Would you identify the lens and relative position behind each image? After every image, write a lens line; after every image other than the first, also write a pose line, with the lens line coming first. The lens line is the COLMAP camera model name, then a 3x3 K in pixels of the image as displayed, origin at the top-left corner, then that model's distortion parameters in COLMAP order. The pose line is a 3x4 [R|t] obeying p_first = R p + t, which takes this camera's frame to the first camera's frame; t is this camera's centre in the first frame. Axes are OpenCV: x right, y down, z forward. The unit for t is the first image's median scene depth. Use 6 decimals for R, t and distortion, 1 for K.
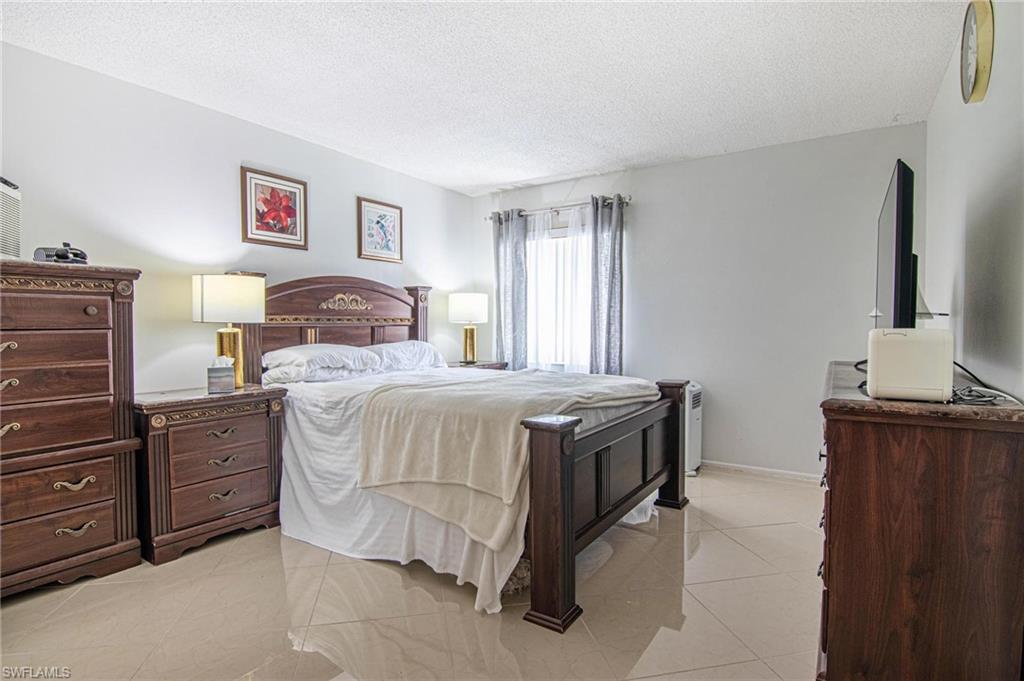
lens RADIAL K [[520.4, 0, 507.4], [0, 520.4, 341.8], [0, 0, 1]] dist [0.000695, -0.019366]
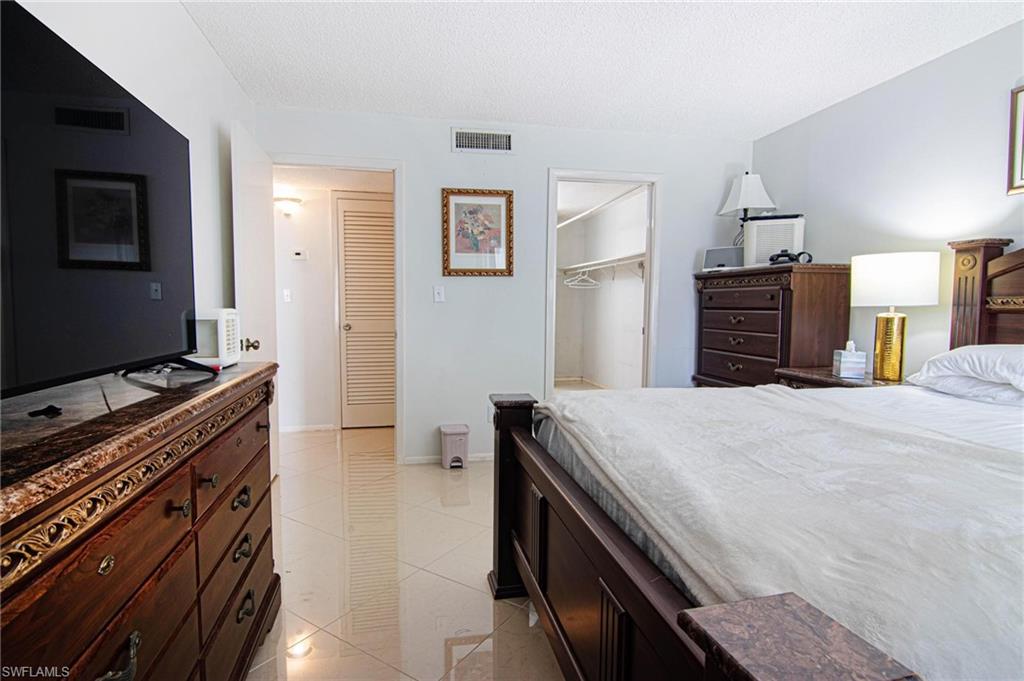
lens RADIAL K [[520.4, 0, 507.4], [0, 520.4, 341.8], [0, 0, 1]] dist [0.000695, -0.019366]
pose [[-0.694136, 0.046903, -0.718314, 0.552509], [-0.030303, 0.995086, 0.094258, -0.040370], [0.719205, 0.087195, -0.689304, 1.139497]]
